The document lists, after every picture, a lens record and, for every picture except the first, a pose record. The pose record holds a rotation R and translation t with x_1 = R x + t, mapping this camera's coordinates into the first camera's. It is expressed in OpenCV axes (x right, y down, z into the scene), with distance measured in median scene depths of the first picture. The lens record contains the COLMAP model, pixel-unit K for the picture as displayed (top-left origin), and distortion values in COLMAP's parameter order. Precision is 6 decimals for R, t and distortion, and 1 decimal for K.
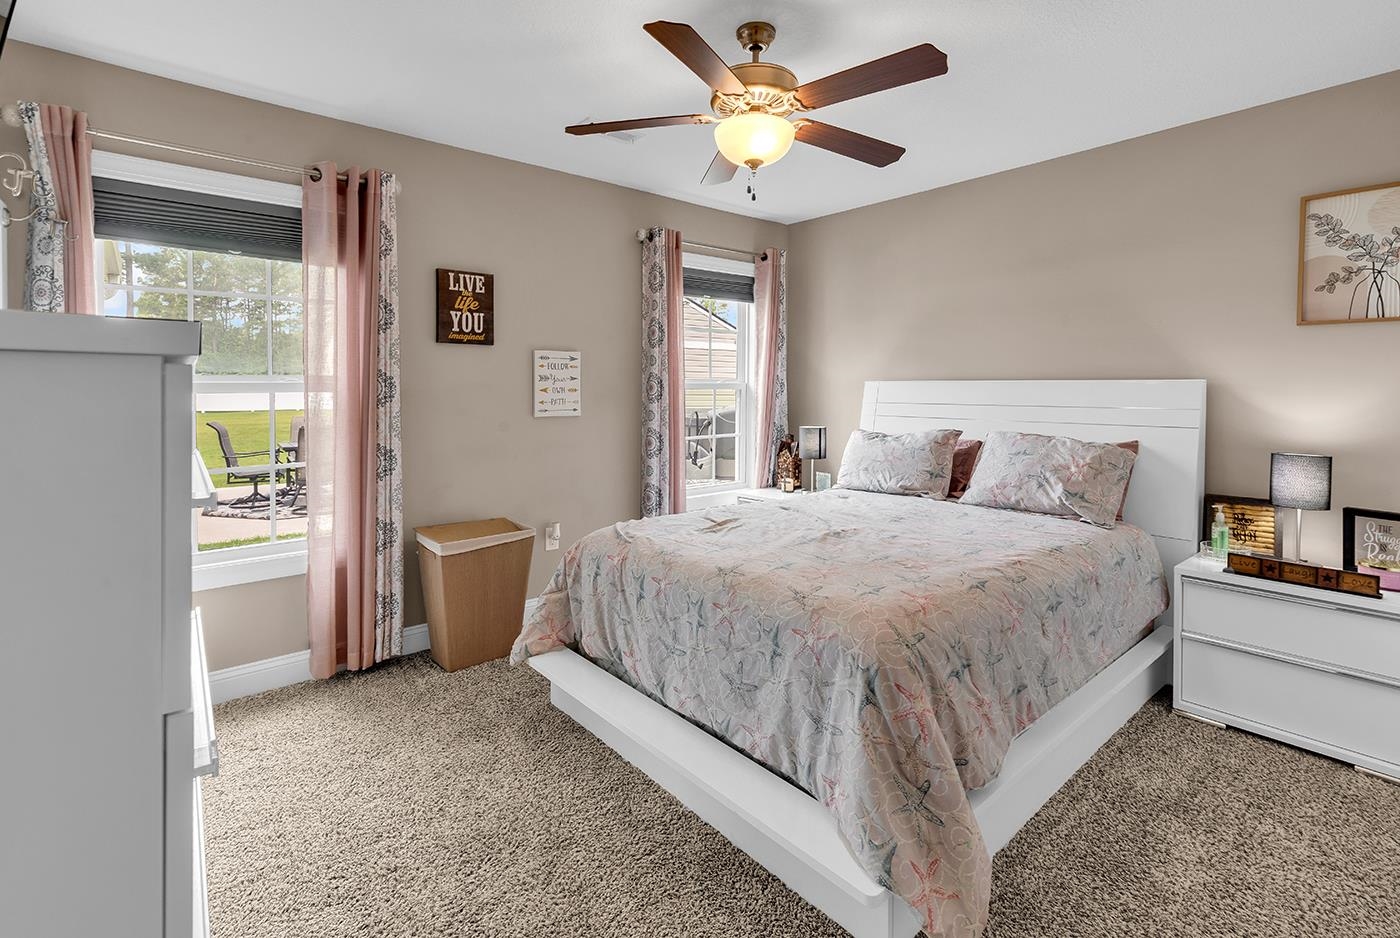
lens RADIAL K [[632.7, 0, 702.4], [0, 632.7, 425.2], [0, 0, 1]] dist [0.002548, 0.000022]
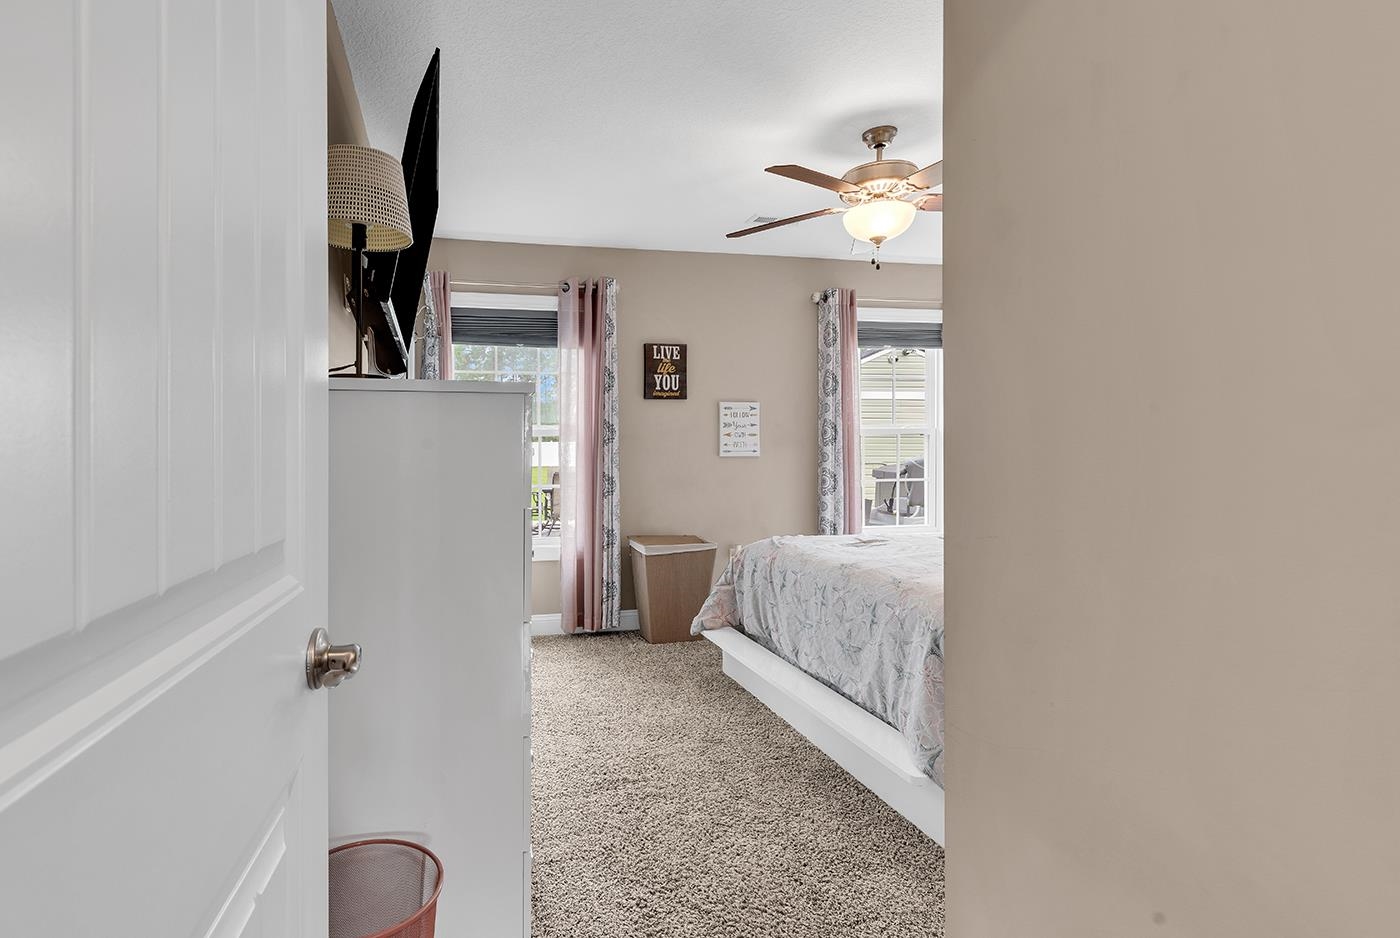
lens RADIAL K [[665.7, 0, 694.1], [0, 665.7, 466.3], [0, 0, 1]] dist [0.000520, -0.000113]
pose [[0.938013, -0.012002, -0.346391, 0.183957], [0.001994, 0.999571, -0.029233, 0.059368], [0.346593, 0.026730, 0.937635, -0.309508]]
